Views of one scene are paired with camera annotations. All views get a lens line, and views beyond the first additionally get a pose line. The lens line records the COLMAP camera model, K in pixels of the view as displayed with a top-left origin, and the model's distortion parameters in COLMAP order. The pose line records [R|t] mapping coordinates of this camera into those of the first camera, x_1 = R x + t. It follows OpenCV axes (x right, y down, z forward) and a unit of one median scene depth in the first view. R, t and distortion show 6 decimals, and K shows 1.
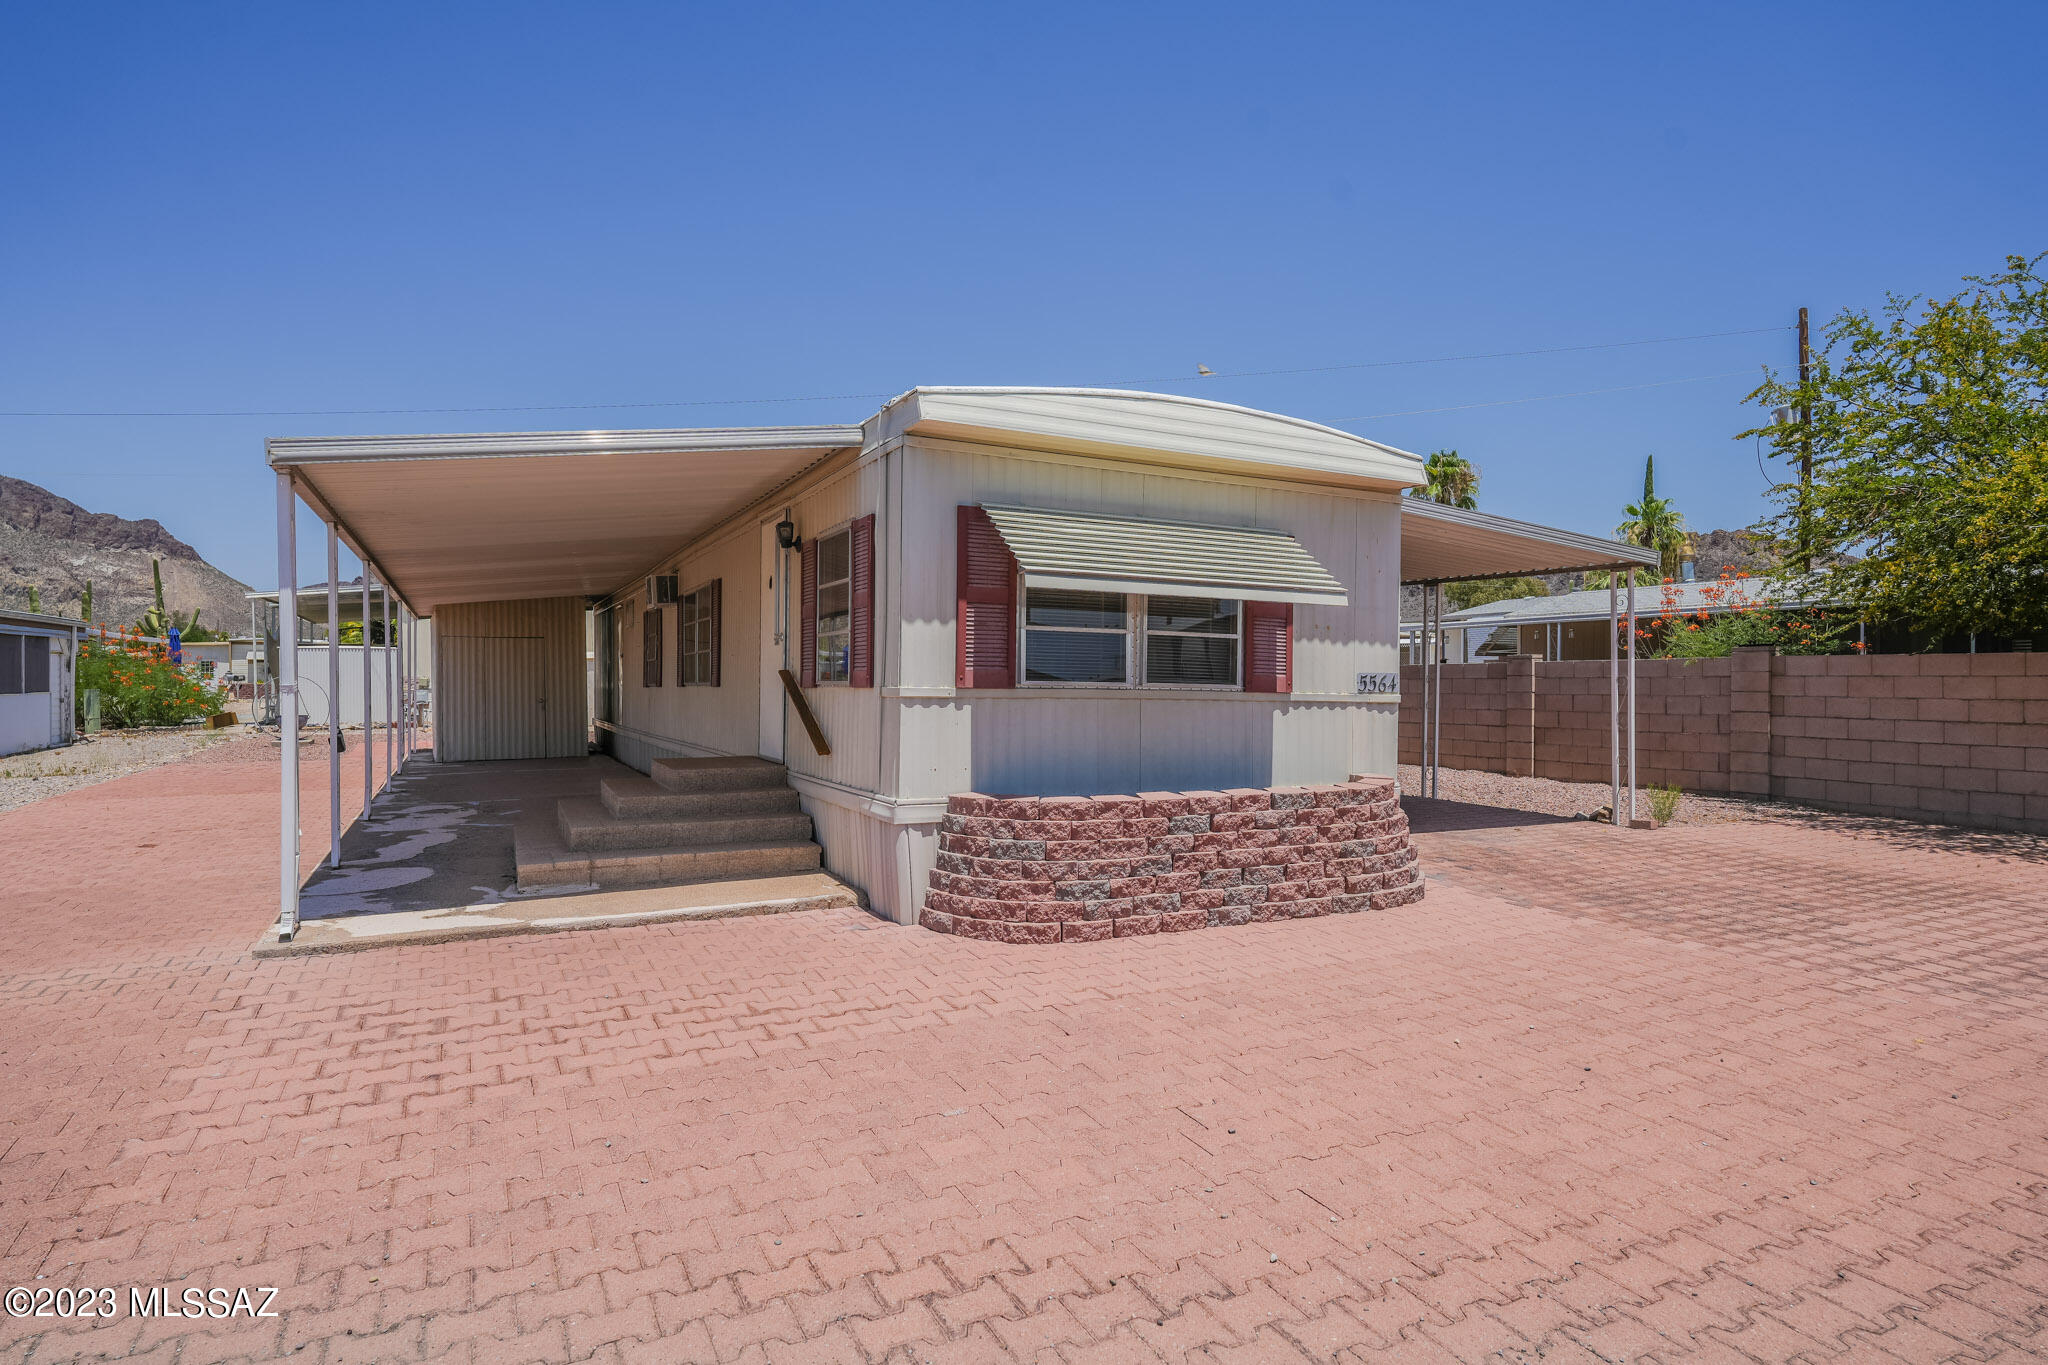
lens RADIAL K [[1122.9, 0, 1024.0], [0, 1122.9, 682.5], [0, 0, 1]] dist [-0.001417, 0.000725]
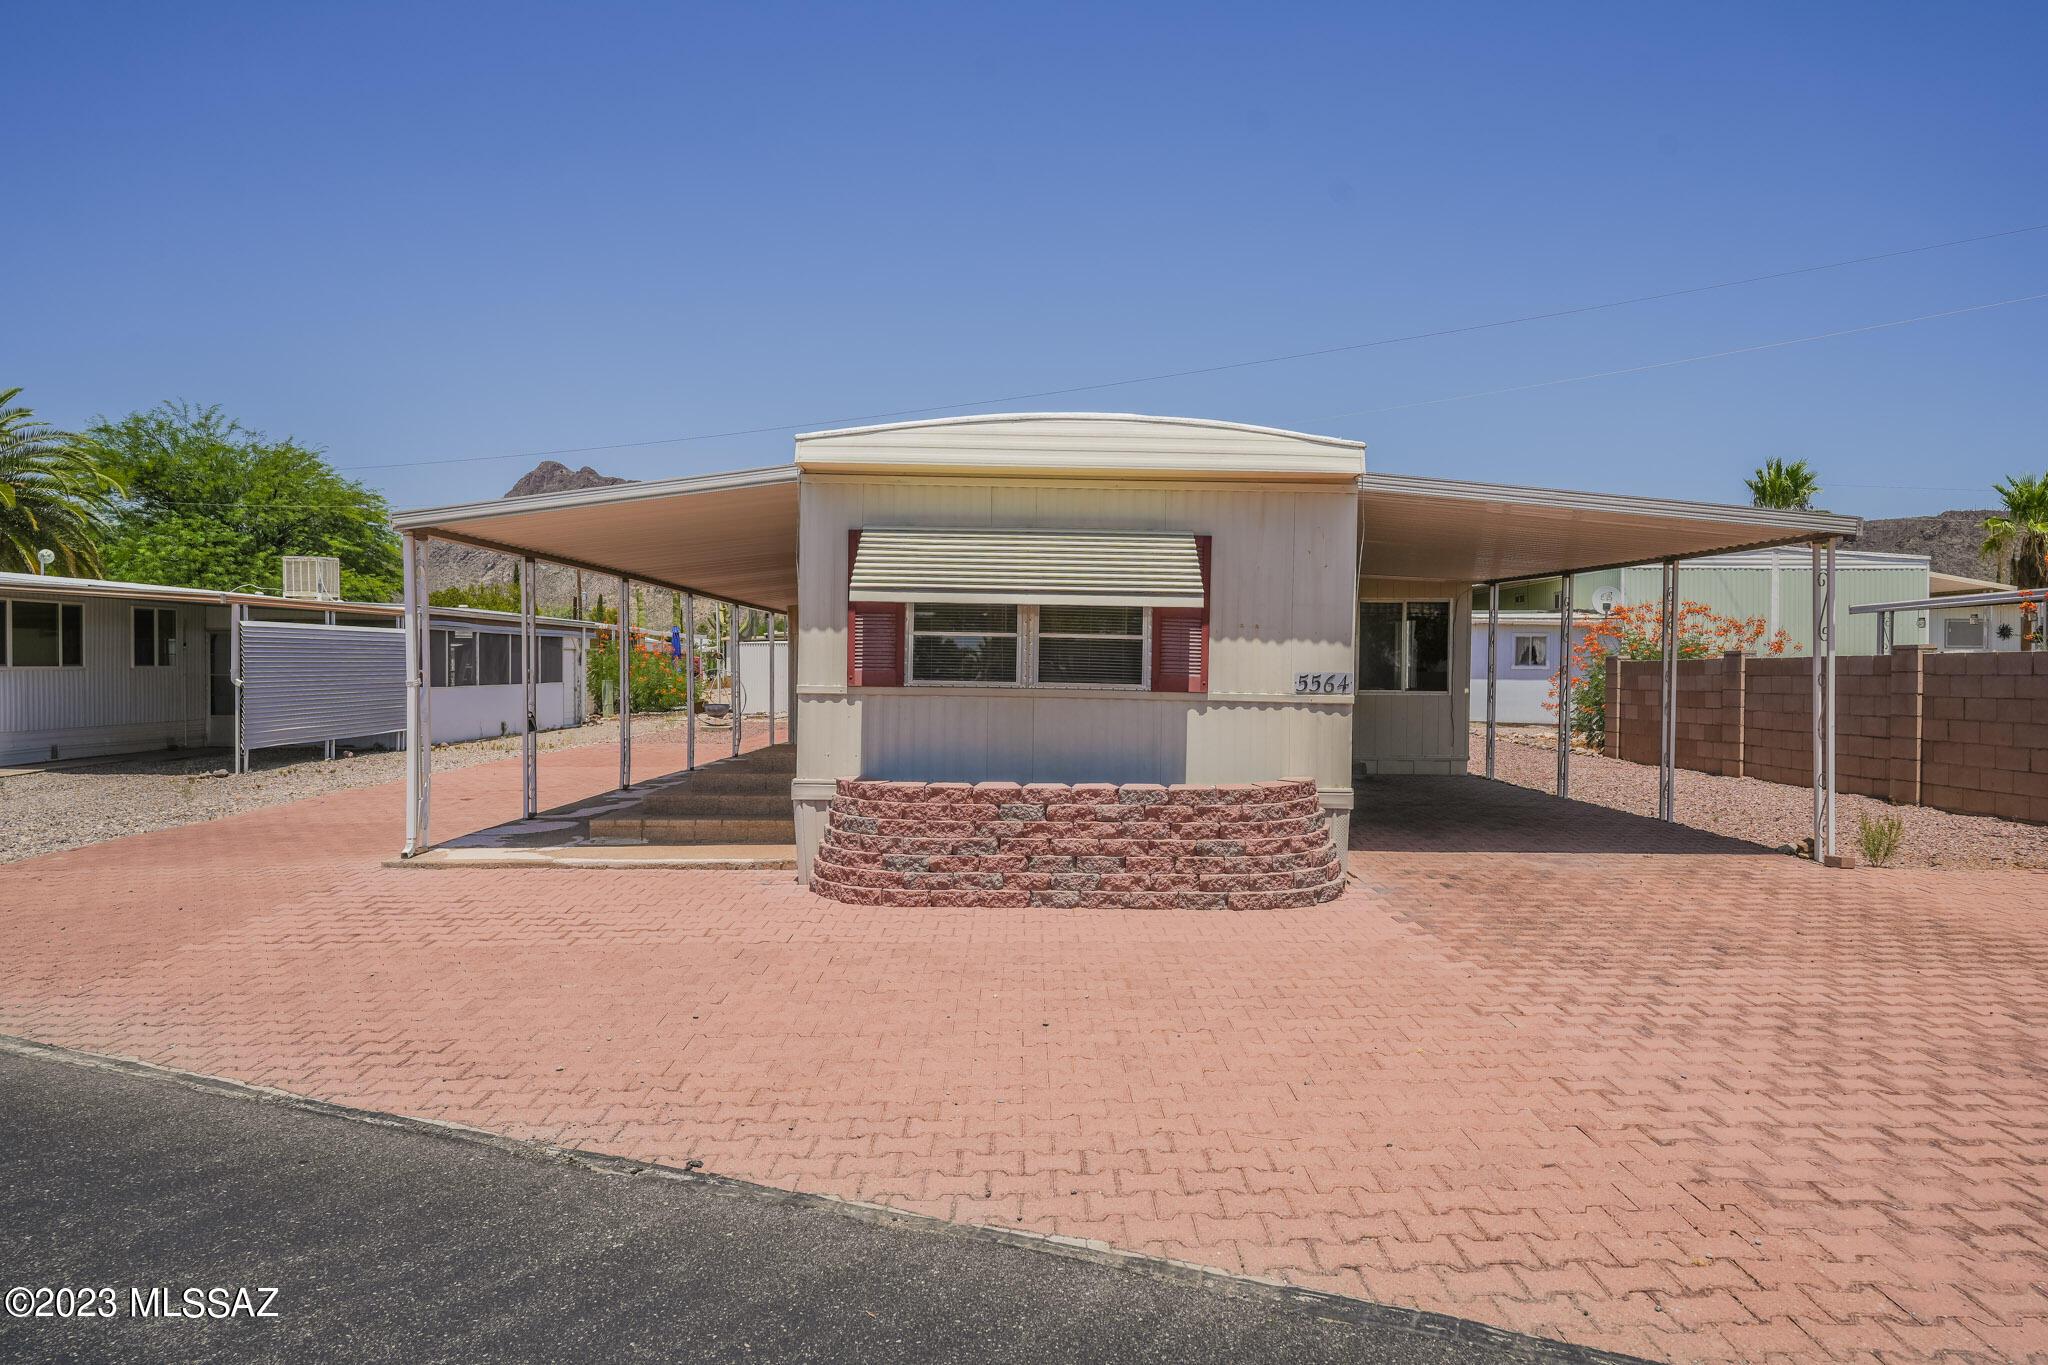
lens RADIAL K [[1300.7, 0, 1024.0], [0, 1300.7, 682.5], [0, 0, 1]] dist [0.001418, 0.000152]
pose [[0.894584, 0.005294, -0.446869, 0.687411], [-0.002319, 0.999971, 0.007204, -0.008745], [0.446894, -0.005408, 0.894571, -0.124399]]
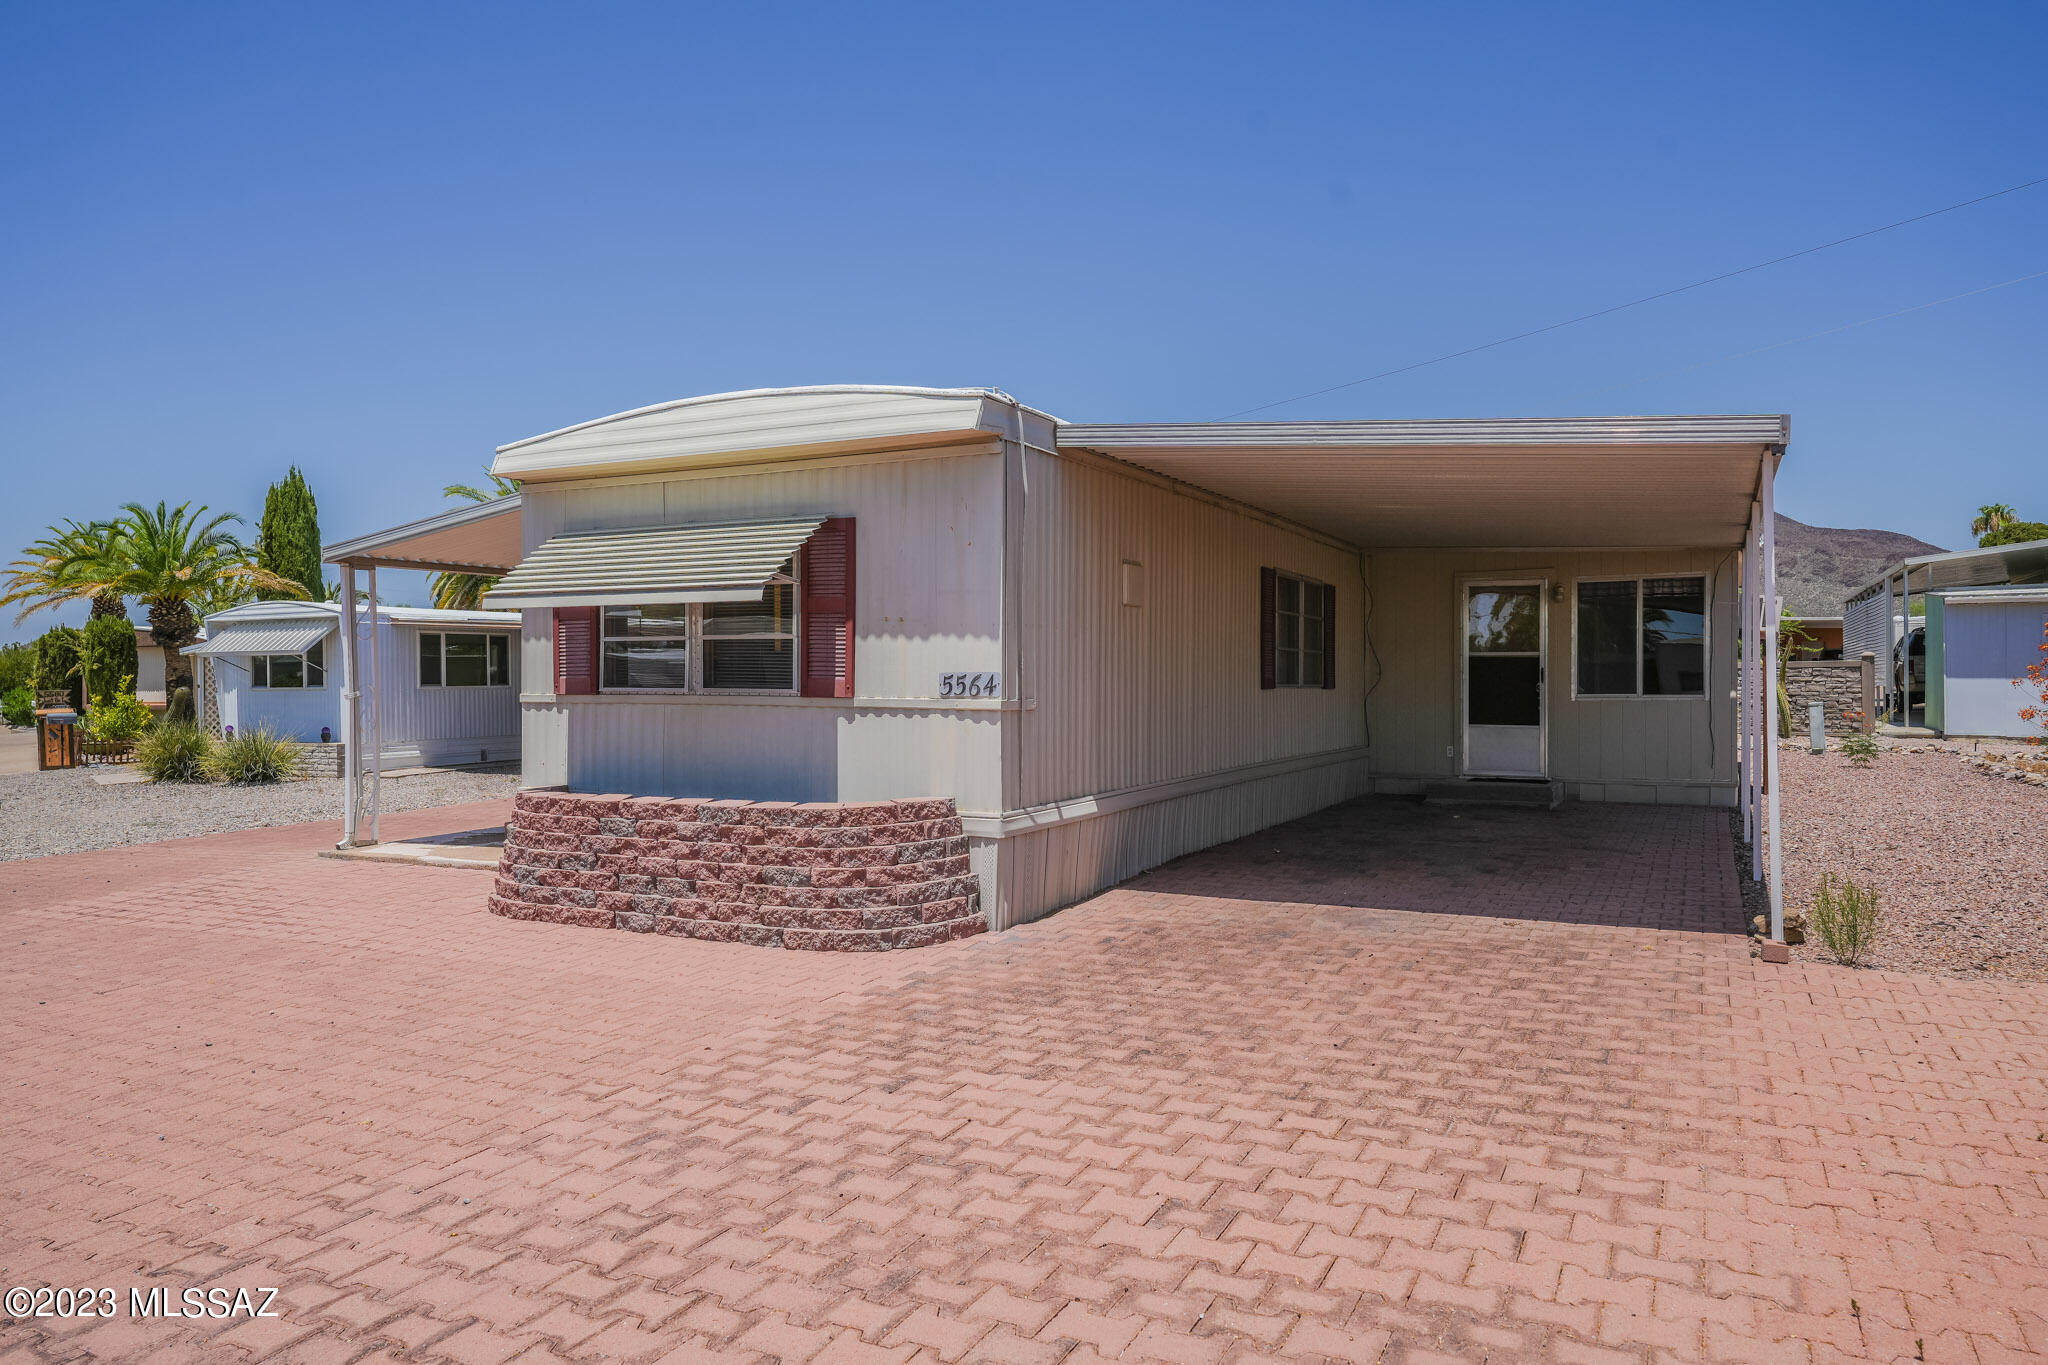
lens RADIAL K [[1327.3, 0, 1024.0], [0, 1327.3, 682.5], [0, 0, 1]] dist [0.000134, 0.000190]
pose [[0.588894, -0.010197, -0.808146, 1.294502], [0.011655, 0.999924, -0.004123, 0.003663], [0.808126, -0.006991, 0.588968, 0.565325]]
